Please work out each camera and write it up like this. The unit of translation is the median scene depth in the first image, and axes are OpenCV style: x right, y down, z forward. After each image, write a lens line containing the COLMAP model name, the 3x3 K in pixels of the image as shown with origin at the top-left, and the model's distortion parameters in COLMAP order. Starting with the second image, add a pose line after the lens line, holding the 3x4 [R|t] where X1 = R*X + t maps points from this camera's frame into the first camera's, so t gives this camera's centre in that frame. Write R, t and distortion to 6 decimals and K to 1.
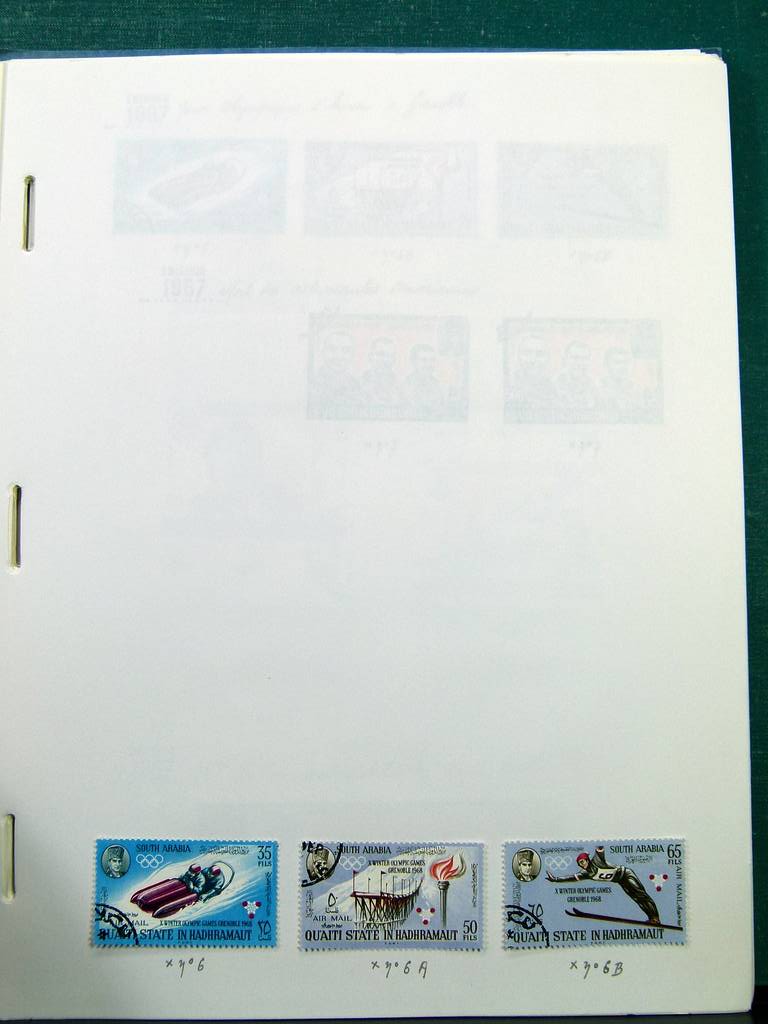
lens RADIAL K [[1169.9, 0, 402.5], [0, 1169.9, 508.0], [0, 0, 1]] dist [-0.019803, 0.000000]
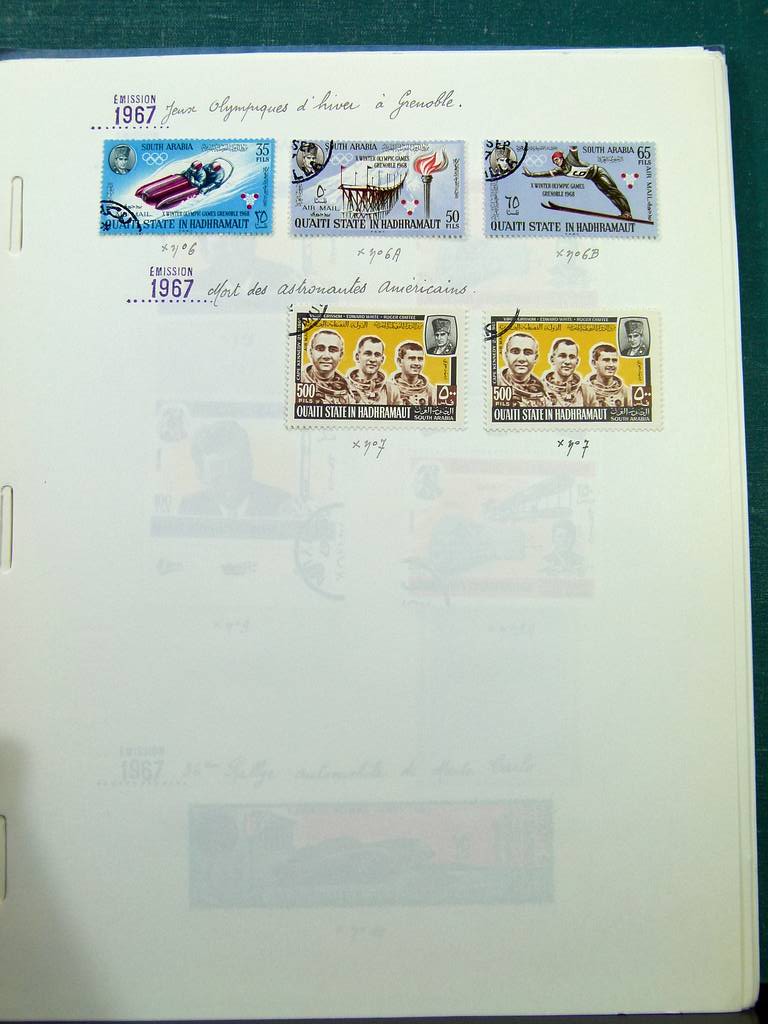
lens RADIAL K [[1169.9, 0, 391.3], [0, 1169.9, 510.0], [0, 0, 1]] dist [-0.019803, 0.000000]
pose [[0.999993, -0.003780, 0.000124, 0.002074], [0.003780, 0.999993, -0.000785, 0.621421], [-0.000121, 0.000786, 1.000000, -0.058801]]
